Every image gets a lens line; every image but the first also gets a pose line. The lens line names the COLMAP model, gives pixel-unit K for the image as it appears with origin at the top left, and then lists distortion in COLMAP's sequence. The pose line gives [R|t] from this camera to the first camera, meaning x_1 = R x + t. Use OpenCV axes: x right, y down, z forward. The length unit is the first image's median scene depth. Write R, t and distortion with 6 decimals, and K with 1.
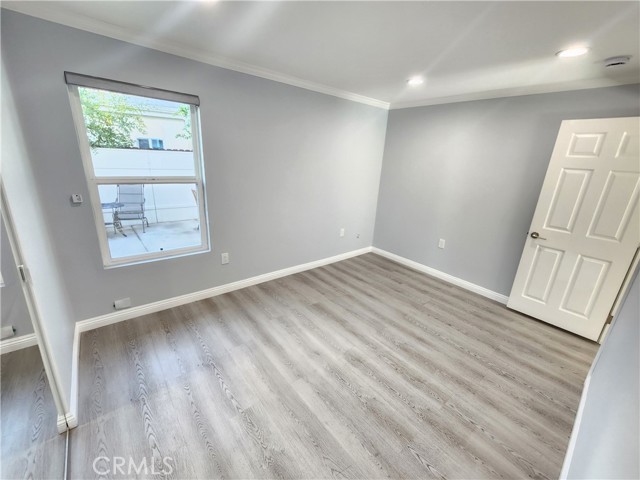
lens RADIAL K [[263.2, 0, 321.7], [0, 263.2, 237.5], [0, 0, 1]] dist [0.002566, -0.000715]
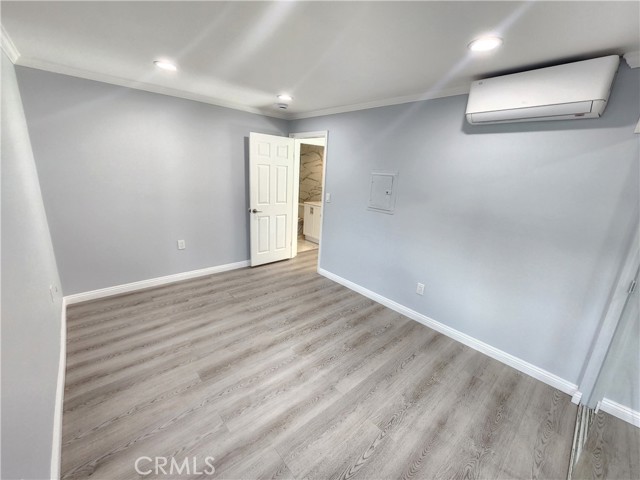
lens RADIAL K [[263.2, 0, 321.7], [0, 263.2, 237.5], [0, 0, 1]] dist [0.002566, -0.000715]
pose [[-0.029805, -0.312930, 0.949309, -0.668549], [0.241058, 0.919448, 0.310655, -0.254535], [-0.970053, 0.238098, 0.048030, 0.662682]]
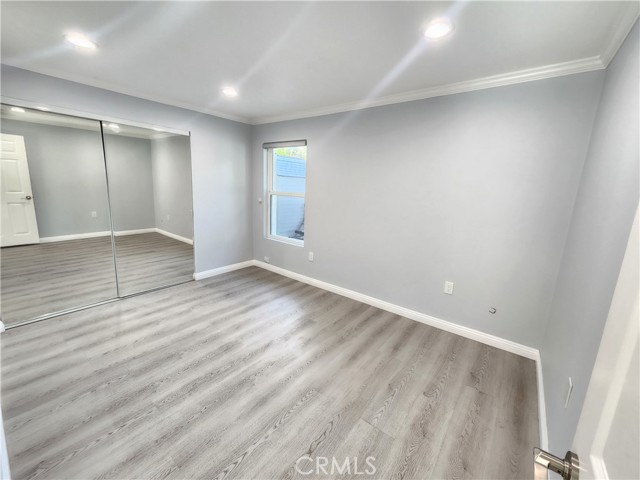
lens RADIAL K [[263.2, 0, 321.7], [0, 263.2, 237.5], [0, 0, 1]] dist [0.002566, -0.000715]
pose [[0.214423, 0.141518, -0.966434, 1.010096], [-0.317327, 0.945868, 0.068101, -0.130964], [0.923757, 0.292073, 0.247724, 0.815819]]
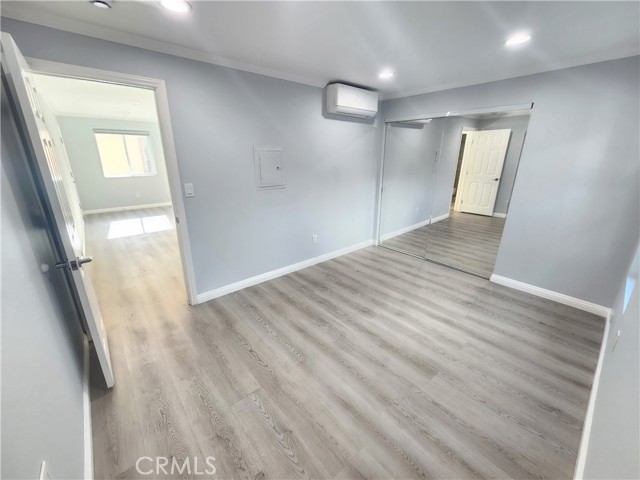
lens RADIAL K [[263.2, 0, 321.7], [0, 263.2, 237.5], [0, 0, 1]] dist [0.002566, -0.000715]
pose [[-0.997609, -0.057704, -0.038025, 0.345569], [-0.069080, 0.817714, 0.571465, -0.444146], [-0.001882, 0.572725, -0.819745, 1.555230]]
